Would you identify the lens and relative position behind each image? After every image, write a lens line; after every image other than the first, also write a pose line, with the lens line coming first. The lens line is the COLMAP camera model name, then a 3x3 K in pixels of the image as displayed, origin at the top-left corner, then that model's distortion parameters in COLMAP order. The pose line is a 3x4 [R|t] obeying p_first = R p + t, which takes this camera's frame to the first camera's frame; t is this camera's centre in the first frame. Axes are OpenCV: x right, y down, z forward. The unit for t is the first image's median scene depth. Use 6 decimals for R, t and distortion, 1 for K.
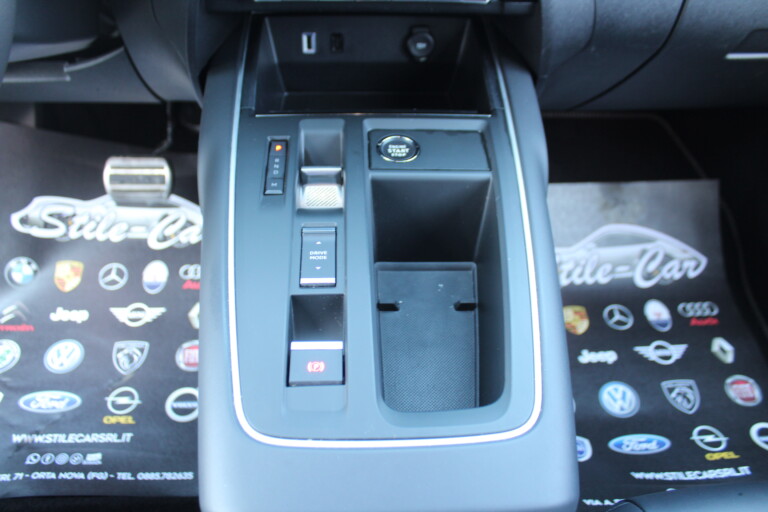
lens RADIAL K [[623.4, 0, 383.0], [0, 623.4, 242.5], [0, 0, 1]] dist [-0.161694, 0.130059]
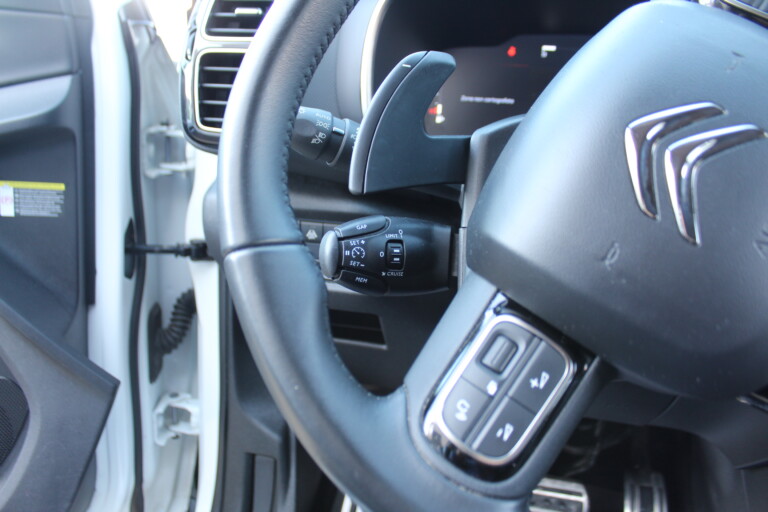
lens RADIAL K [[623.4, 0, 383.0], [0, 623.4, 242.5], [0, 0, 1]] dist [-0.161694, 0.130059]
pose [[0.960090, 0.077524, -0.268733, -0.412704], [-0.196442, 0.870847, -0.450596, 0.004045], [0.199093, 0.485403, 0.851320, 0.039290]]
